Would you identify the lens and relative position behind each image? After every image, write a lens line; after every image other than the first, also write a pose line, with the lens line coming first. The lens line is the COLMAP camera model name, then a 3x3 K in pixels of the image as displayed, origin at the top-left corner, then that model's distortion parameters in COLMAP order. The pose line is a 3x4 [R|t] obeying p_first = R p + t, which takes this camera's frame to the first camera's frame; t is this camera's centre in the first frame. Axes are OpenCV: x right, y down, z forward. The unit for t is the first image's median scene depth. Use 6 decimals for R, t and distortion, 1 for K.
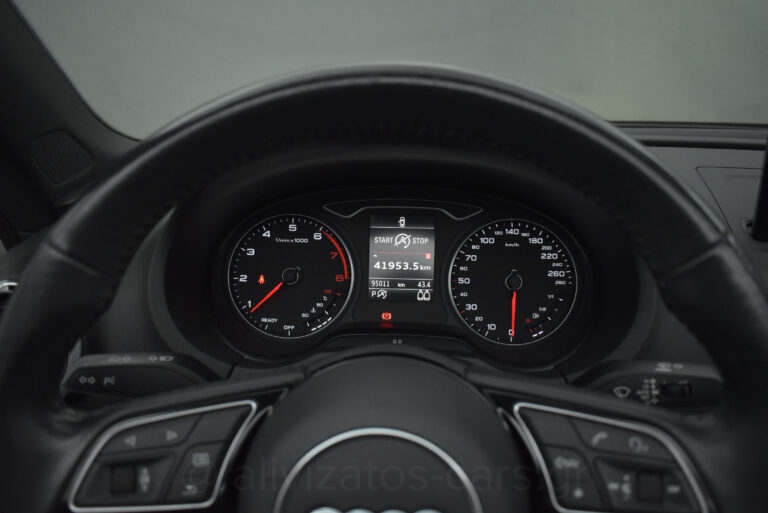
lens RADIAL K [[588.1, 0, 391.0], [0, 588.1, 260.5], [0, 0, 1]] dist [-0.107639, 0.020965]
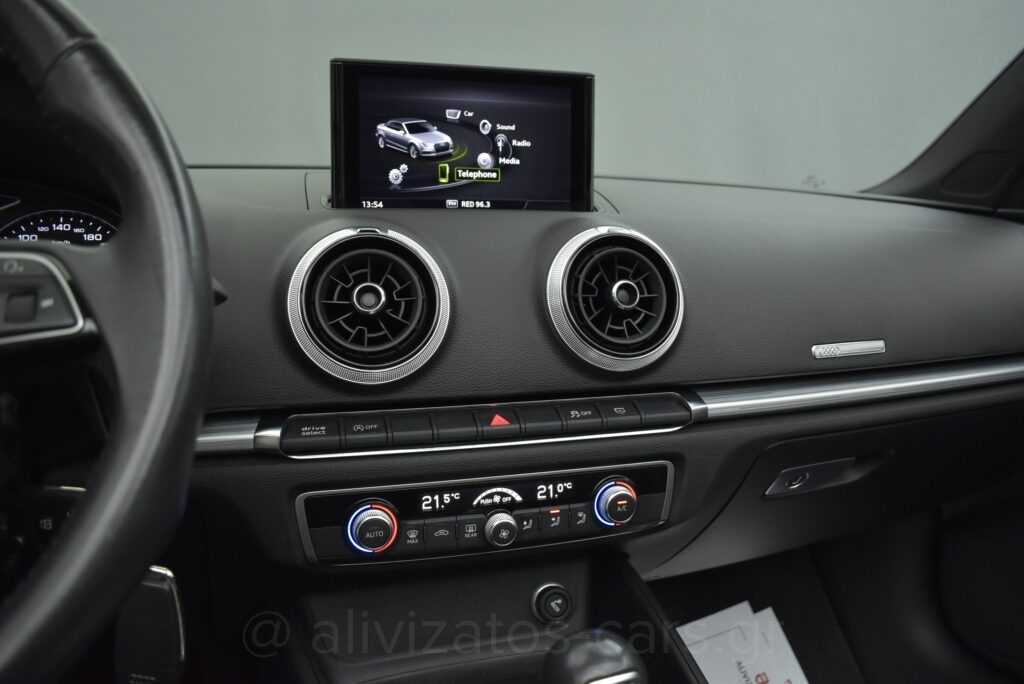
lens RADIAL K [[784.1, 0, 515.2], [0, 784.1, 344.7], [0, 0, 1]] dist [-0.107639, 0.020965]
pose [[0.898759, -0.047950, 0.435814, 0.311021], [0.131627, 0.977659, -0.163882, 0.366601], [-0.418219, 0.204656, 0.884991, -0.157014]]
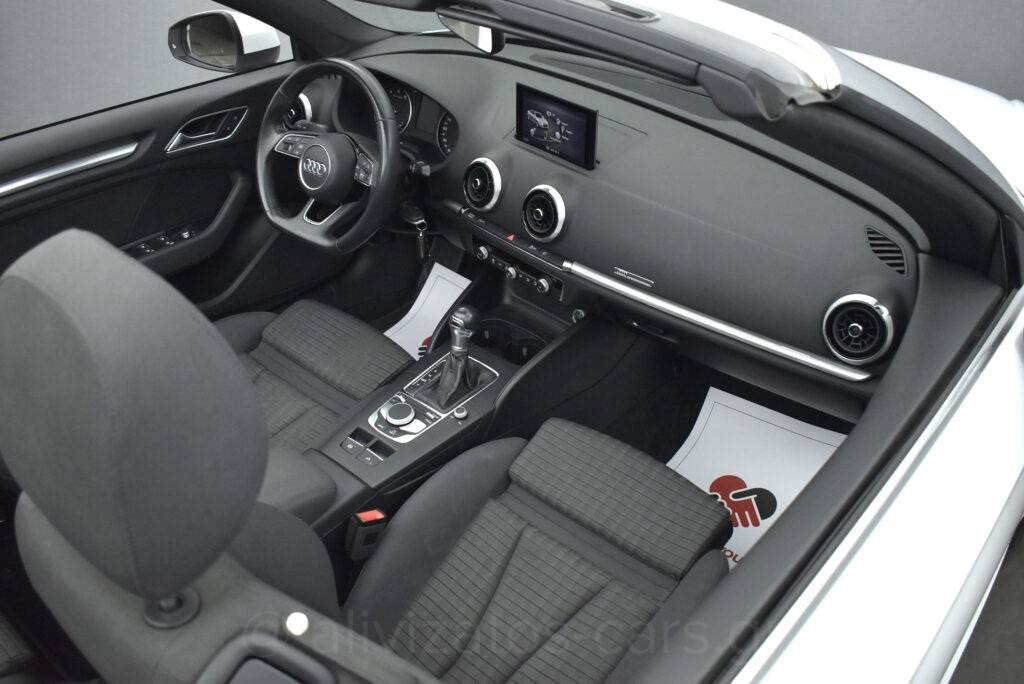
lens RADIAL K [[872.8, 0, 518.6], [0, 872.8, 340.8], [0, 0, 1]] dist [-0.102594, 0.024887]
pose [[0.795512, 0.353211, -0.492344, 2.408599], [-0.199905, 0.920026, 0.337033, -0.420786], [0.572012, -0.169692, 0.802500, -1.800098]]
